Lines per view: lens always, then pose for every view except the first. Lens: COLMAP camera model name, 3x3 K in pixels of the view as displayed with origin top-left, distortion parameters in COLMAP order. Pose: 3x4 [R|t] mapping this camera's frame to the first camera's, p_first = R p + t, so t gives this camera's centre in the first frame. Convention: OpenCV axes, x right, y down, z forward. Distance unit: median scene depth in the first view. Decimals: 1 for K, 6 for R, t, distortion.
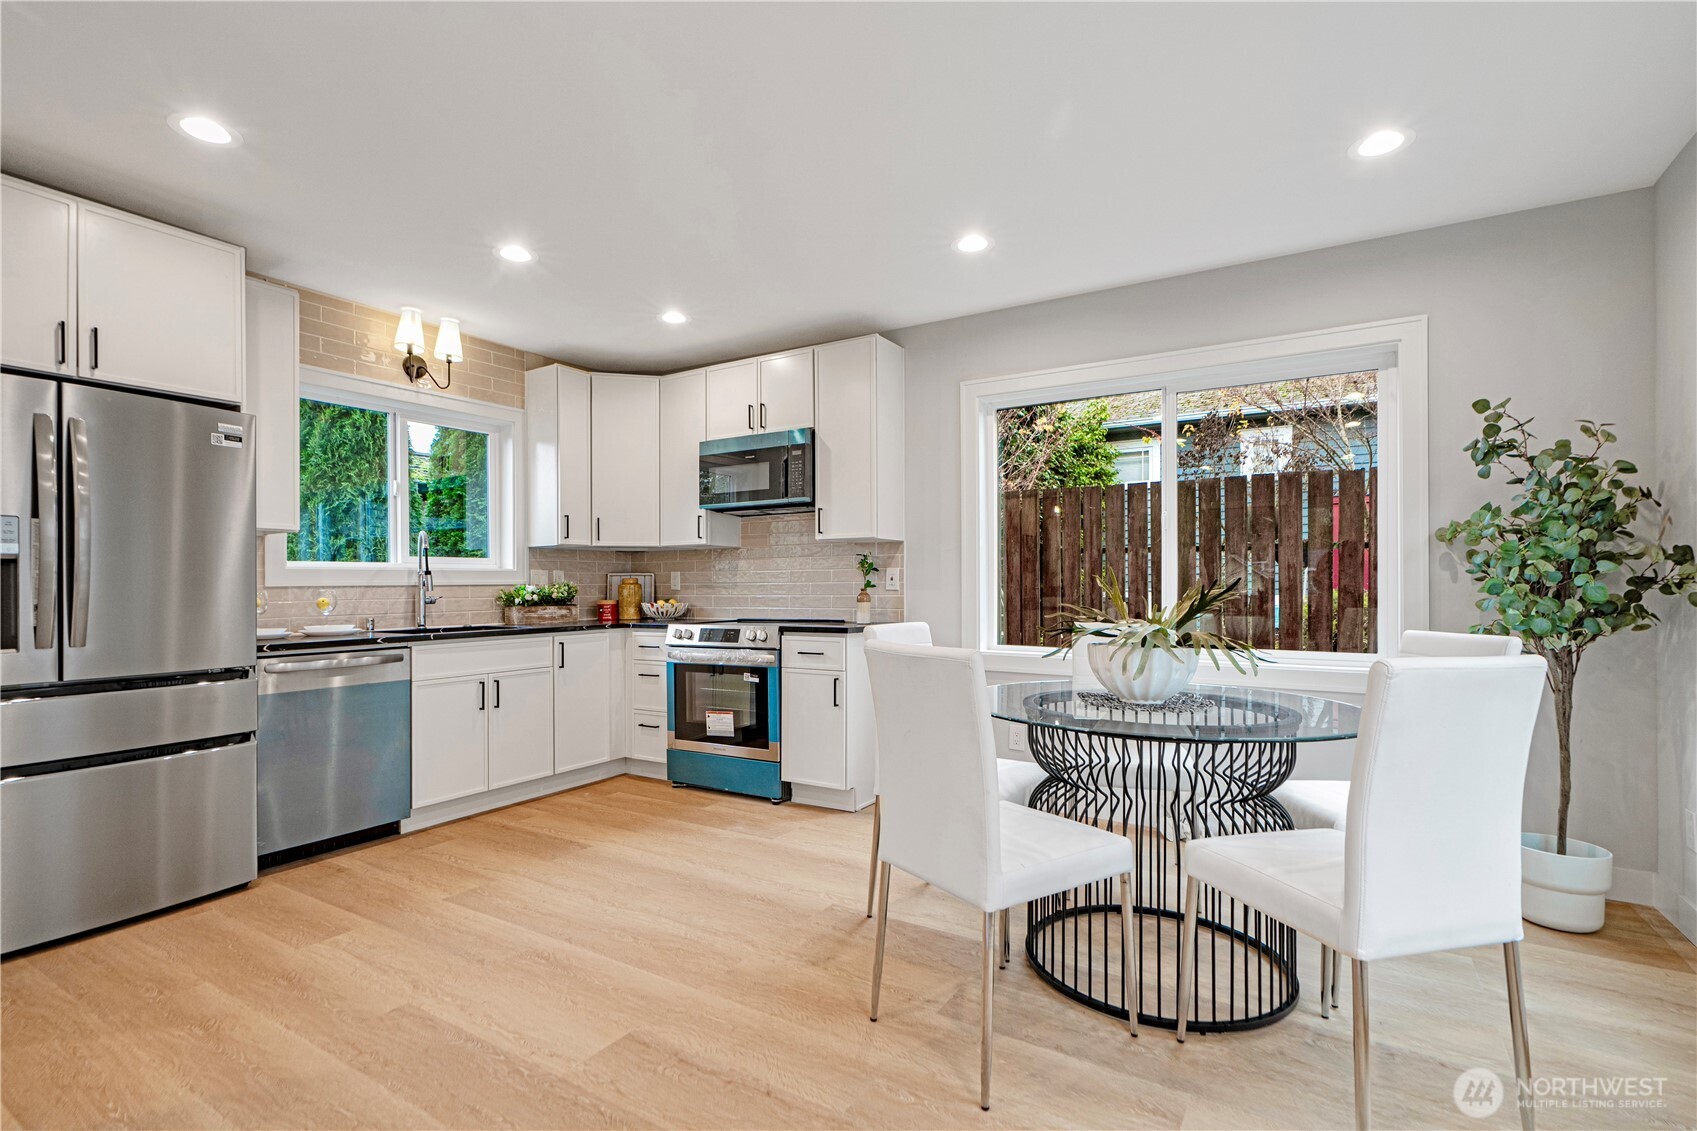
lens RADIAL K [[774.1, 0, 850.8], [0, 774.1, 574.1], [0, 0, 1]] dist [0.002512, -0.000551]
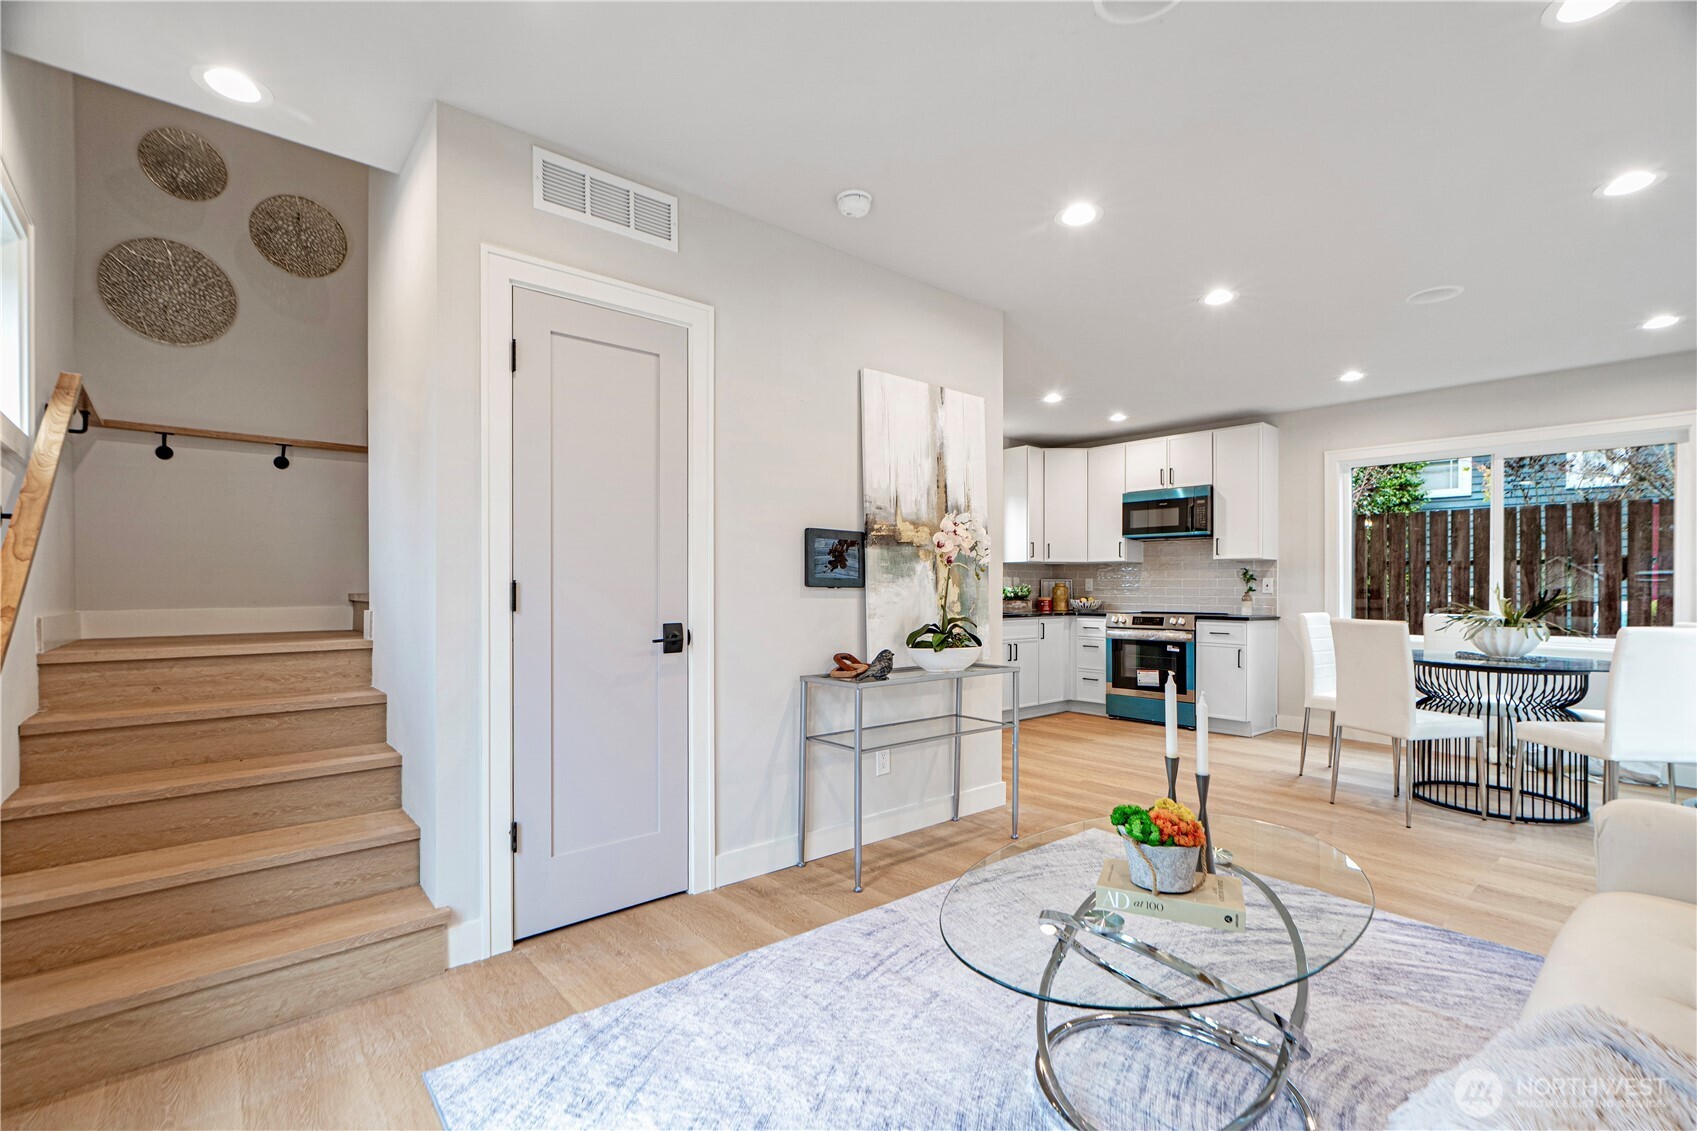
lens RADIAL K [[774.1, 0, 849.2], [0, 774.1, 575.1], [0, 0, 1]] dist [0.002512, -0.000551]
pose [[0.959884, 0.005478, -0.280343, -0.290641], [-0.004628, 0.999982, 0.003694, -0.015206], [0.280359, -0.002248, 0.959893, -0.615596]]
